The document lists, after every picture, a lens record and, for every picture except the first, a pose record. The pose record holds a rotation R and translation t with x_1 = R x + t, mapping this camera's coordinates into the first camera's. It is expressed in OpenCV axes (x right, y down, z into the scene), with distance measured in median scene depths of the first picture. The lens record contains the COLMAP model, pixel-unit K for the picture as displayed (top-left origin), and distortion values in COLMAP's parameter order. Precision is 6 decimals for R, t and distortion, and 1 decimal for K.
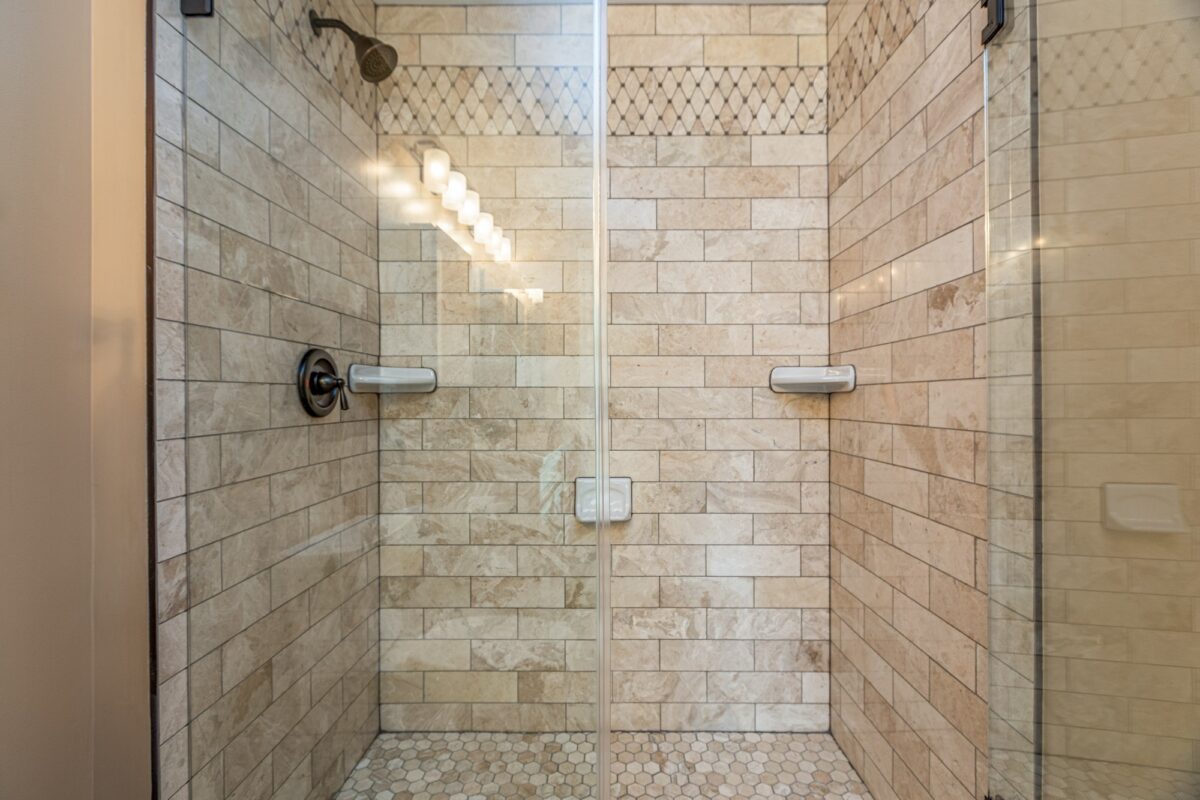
lens RADIAL K [[525.4, 0, 608.1], [0, 525.4, 398.3], [0, 0, 1]] dist [0.002439, -0.001548]
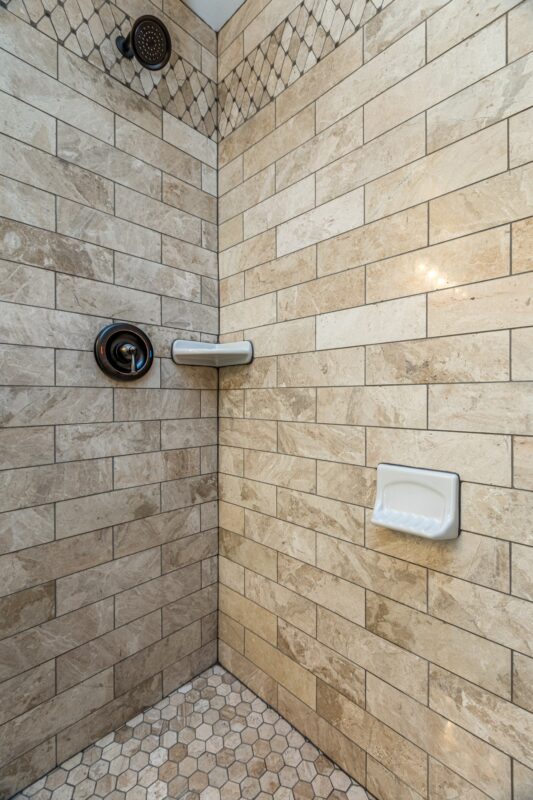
lens RADIAL K [[350.3, 0, 263.0], [0, 350.3, 397.0], [0, 0, 1]] dist [0.002439, -0.001548]
pose [[0.718633, -0.000024, -0.695389, 0.170142], [-0.001719, 0.999997, -0.001812, 0.057213], [0.695387, 0.002497, 0.718631, 0.521939]]
